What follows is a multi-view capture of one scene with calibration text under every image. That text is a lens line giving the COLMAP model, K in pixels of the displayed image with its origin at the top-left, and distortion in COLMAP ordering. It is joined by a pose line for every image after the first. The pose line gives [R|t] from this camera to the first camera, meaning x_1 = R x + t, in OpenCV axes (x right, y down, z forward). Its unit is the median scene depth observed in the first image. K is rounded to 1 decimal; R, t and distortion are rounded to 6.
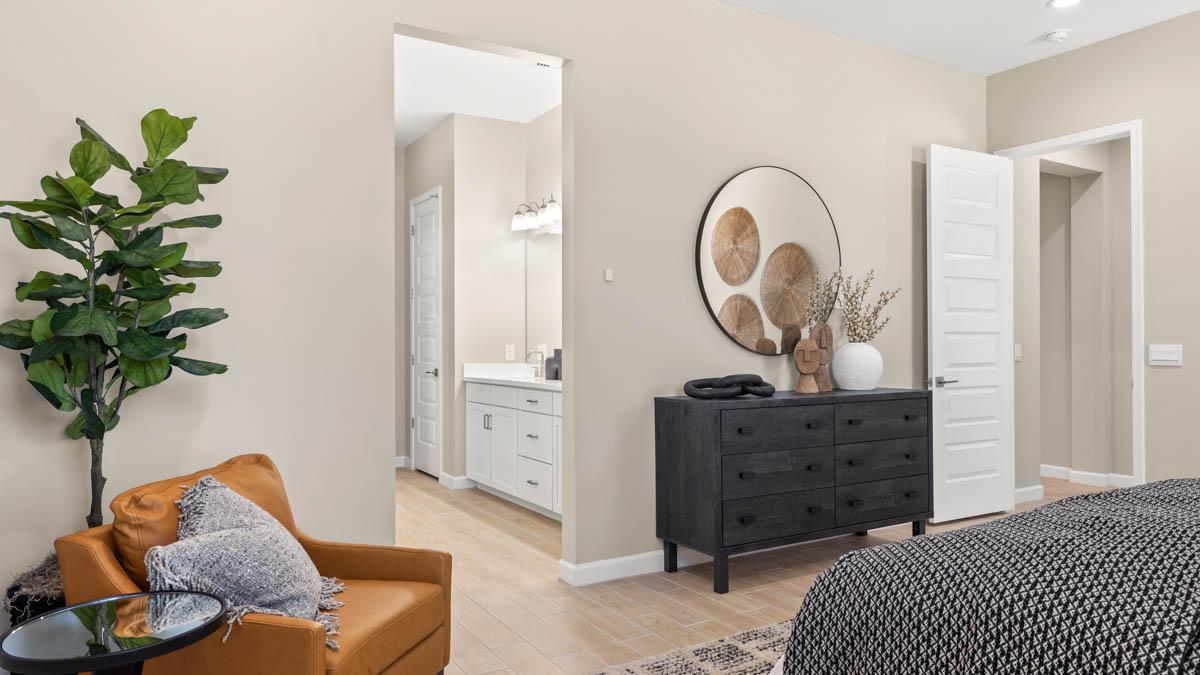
lens RADIAL K [[790.3, 0, 600.0], [0, 790.3, 337.5], [0, 0, 1]] dist [0.002600, 0.000151]
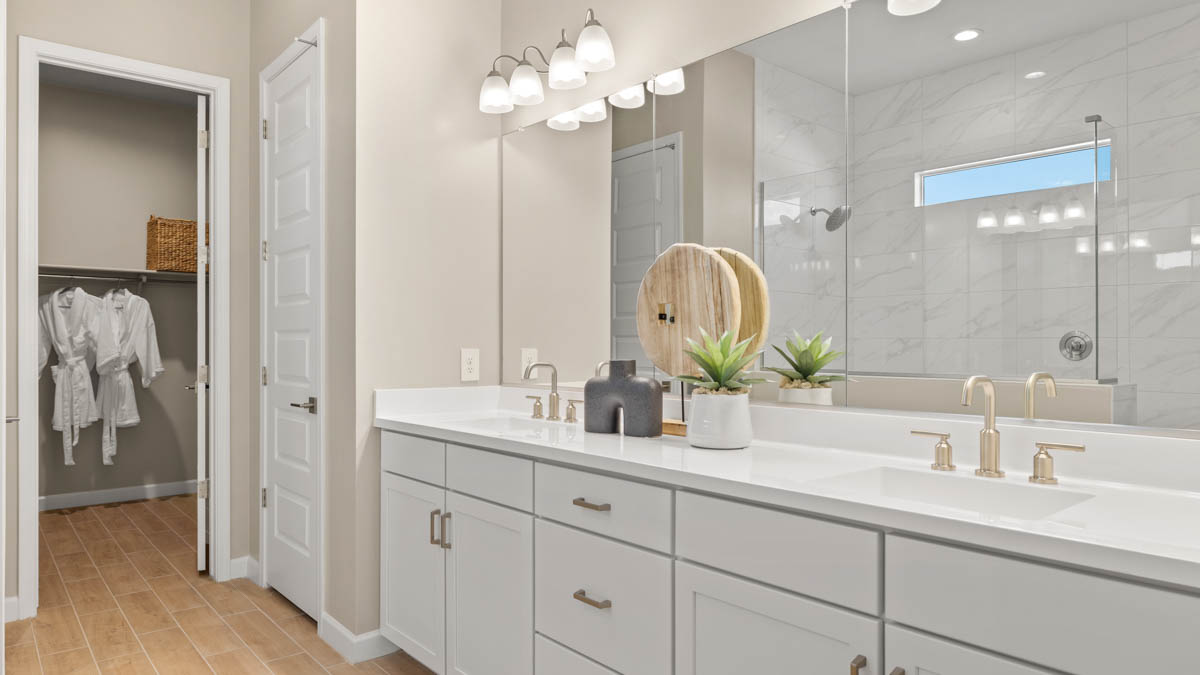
lens RADIAL K [[741.1, 0, 600.0], [0, 741.1, 337.5], [0, 0, 1]] dist [0.001146, 0.000020]
pose [[0.985087, 0.003046, 0.172033, -0.113840], [-0.002781, 0.999995, -0.001783, 0.002830], [-0.172037, 0.001278, 0.985090, 0.530977]]
